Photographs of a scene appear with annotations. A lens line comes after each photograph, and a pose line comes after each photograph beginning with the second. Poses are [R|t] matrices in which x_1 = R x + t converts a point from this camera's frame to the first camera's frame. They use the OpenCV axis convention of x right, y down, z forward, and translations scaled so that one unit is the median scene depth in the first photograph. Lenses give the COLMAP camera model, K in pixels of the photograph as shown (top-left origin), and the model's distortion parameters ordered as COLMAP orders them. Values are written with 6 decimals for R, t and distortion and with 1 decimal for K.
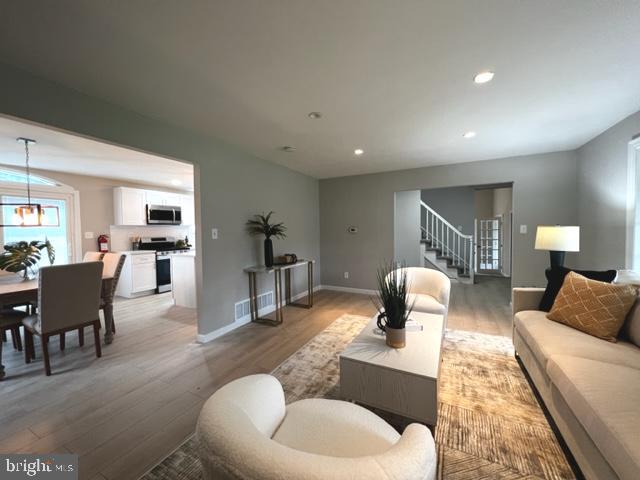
lens RADIAL K [[254.5, 0, 317.8], [0, 254.5, 238.6], [0, 0, 1]] dist [-0.002736, 0.000234]
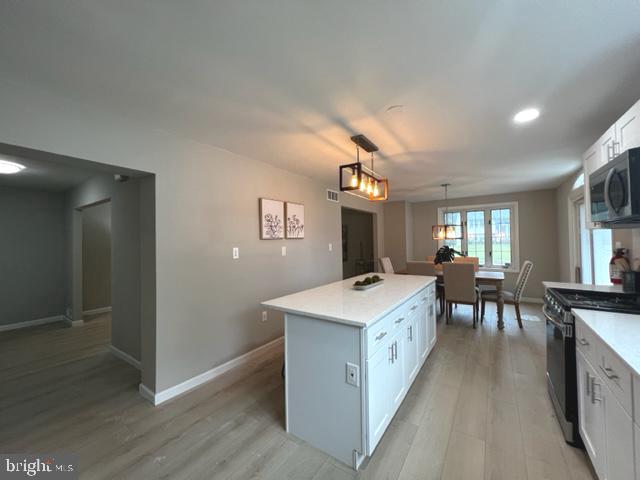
lens RADIAL K [[254.5, 0, 317.8], [0, 254.5, 238.6], [0, 0, 1]] dist [-0.002736, 0.000234]
pose [[-0.991272, 0.033376, 0.127535, -0.439632], [0.035812, 0.999216, 0.016860, -0.086645], [-0.126873, 0.021280, -0.991691, 2.136230]]
